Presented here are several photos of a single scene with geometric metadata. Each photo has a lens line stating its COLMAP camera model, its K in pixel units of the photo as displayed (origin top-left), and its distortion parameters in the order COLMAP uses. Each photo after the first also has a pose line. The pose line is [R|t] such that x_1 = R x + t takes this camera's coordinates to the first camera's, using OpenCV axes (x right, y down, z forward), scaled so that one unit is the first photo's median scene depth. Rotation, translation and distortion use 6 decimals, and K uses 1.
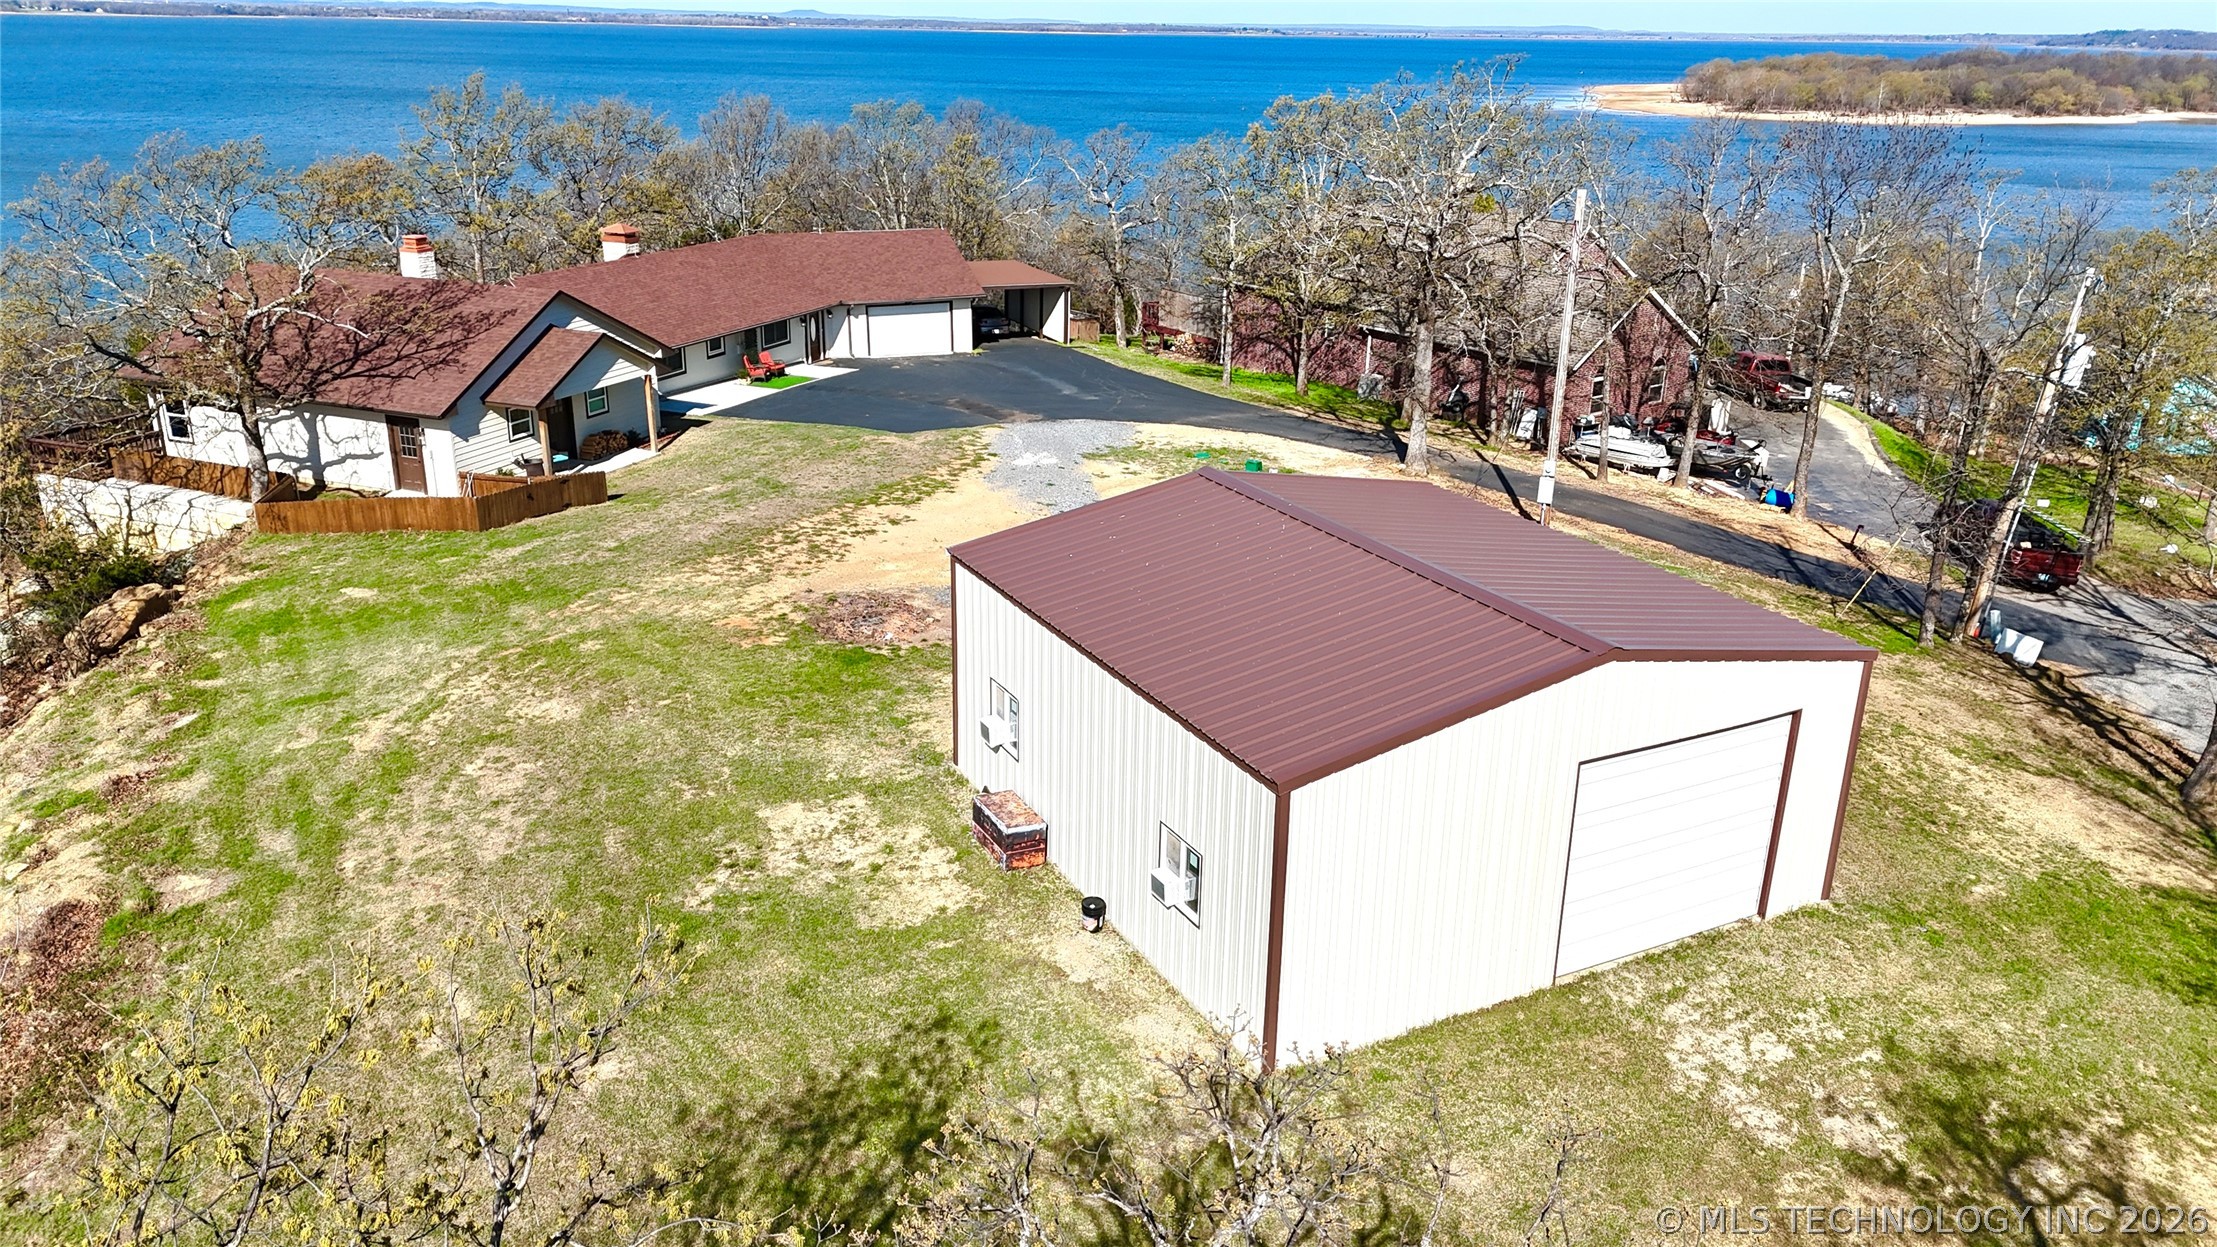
lens RADIAL K [[1531.0, 0, 1108.5], [0, 1531.0, 623.5], [0, 0, 1]] dist [0.085440, -0.091401]
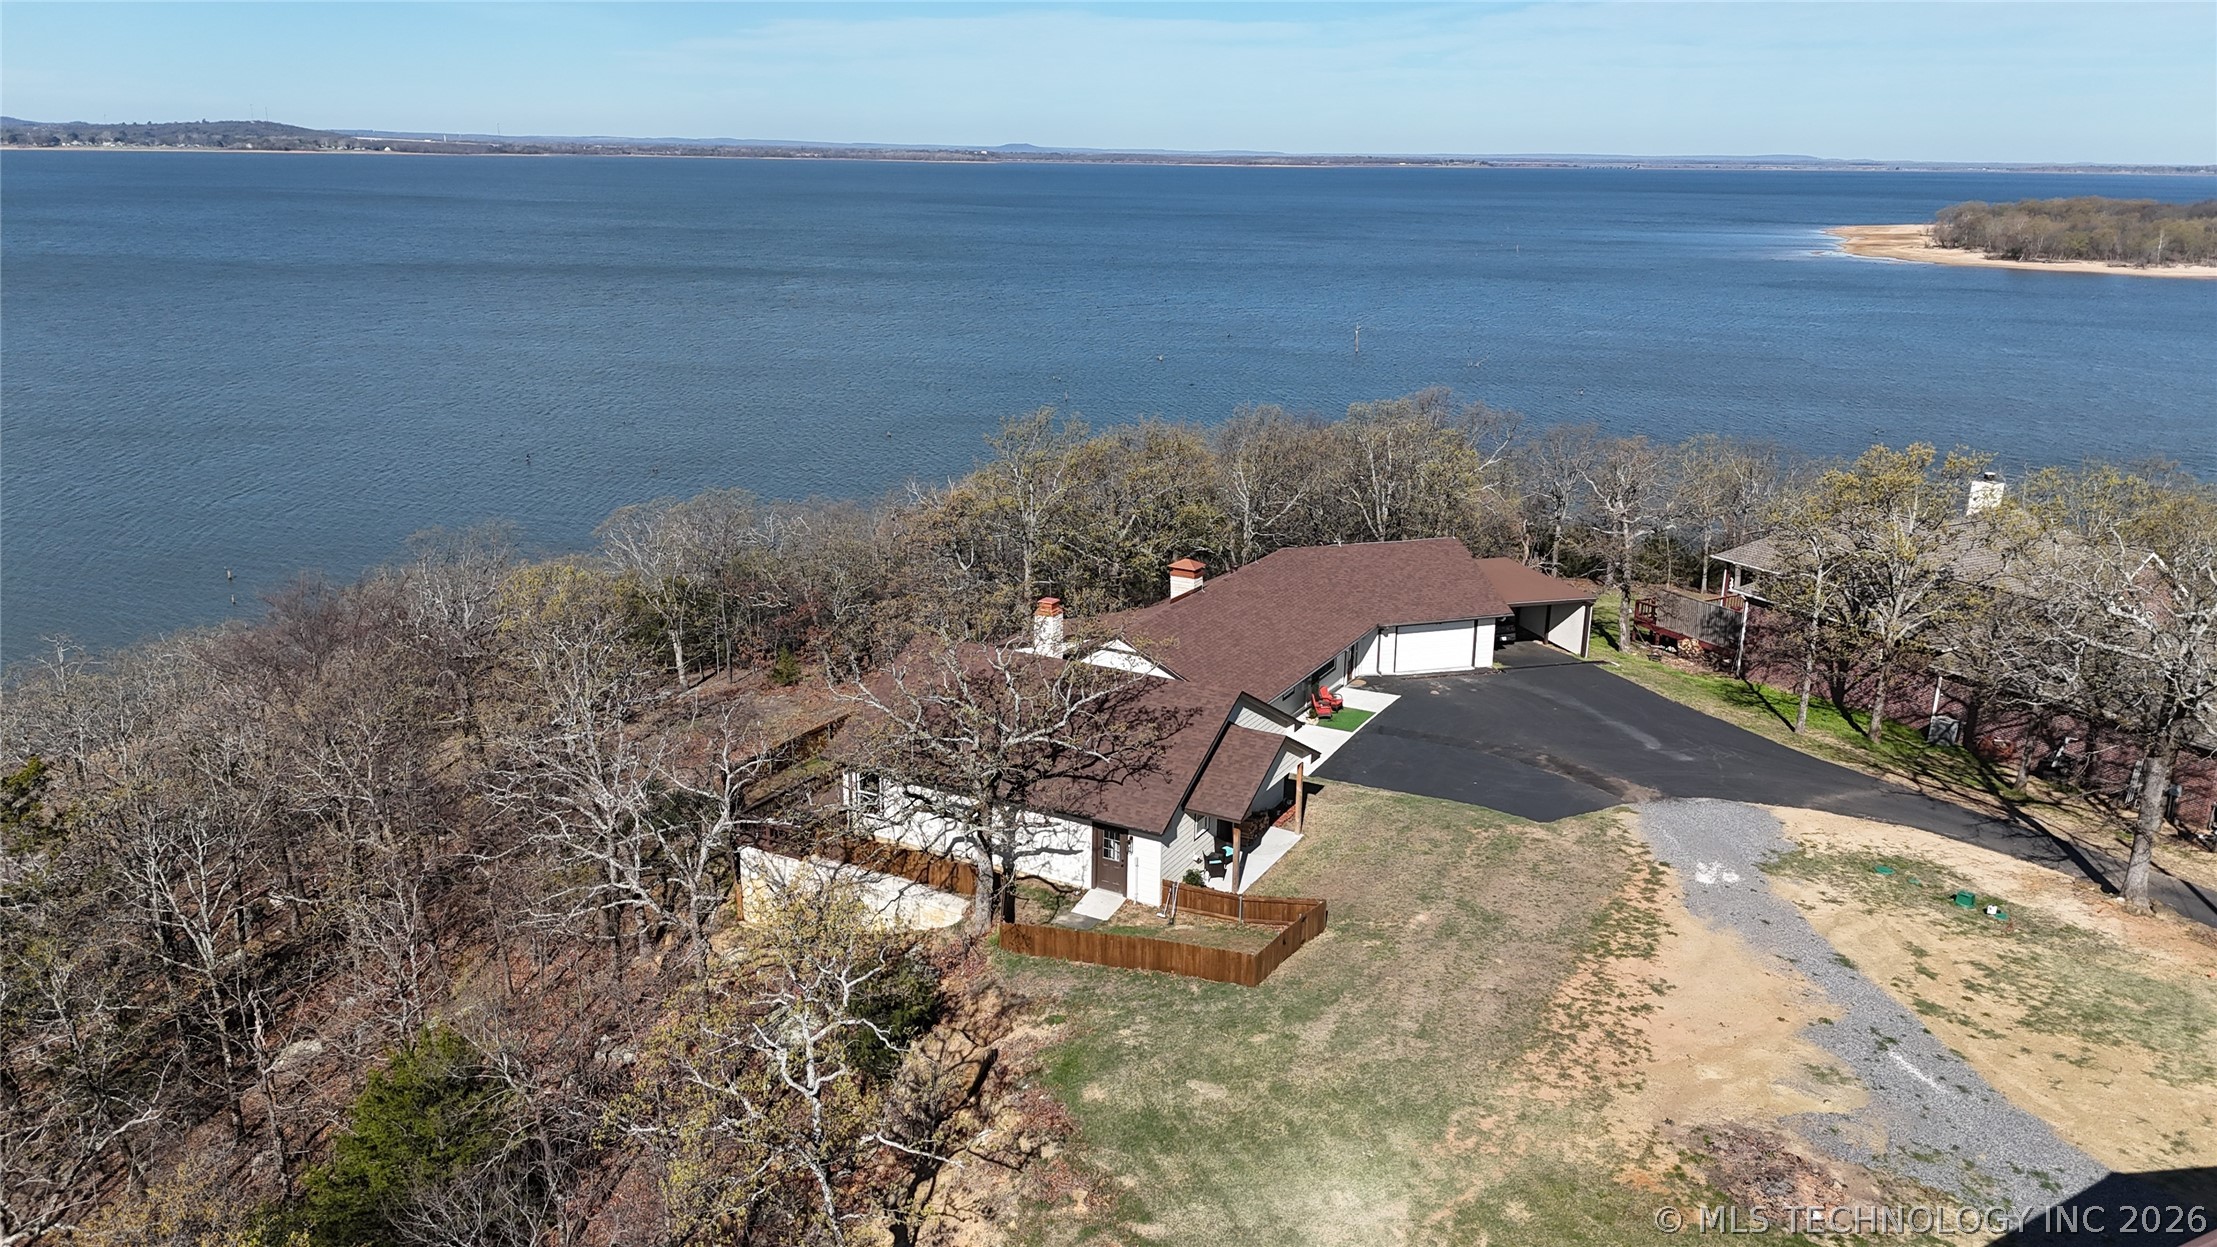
lens RADIAL K [[1531.0, 0, 1108.5], [0, 1531.0, 623.5], [0, 0, 1]] dist [0.085440, -0.091401]
pose [[0.993222, 0.032001, -0.111743, -0.227455], [-0.039766, 0.996895, -0.067965, -0.128983], [0.109221, 0.071947, 0.991410, -0.013968]]
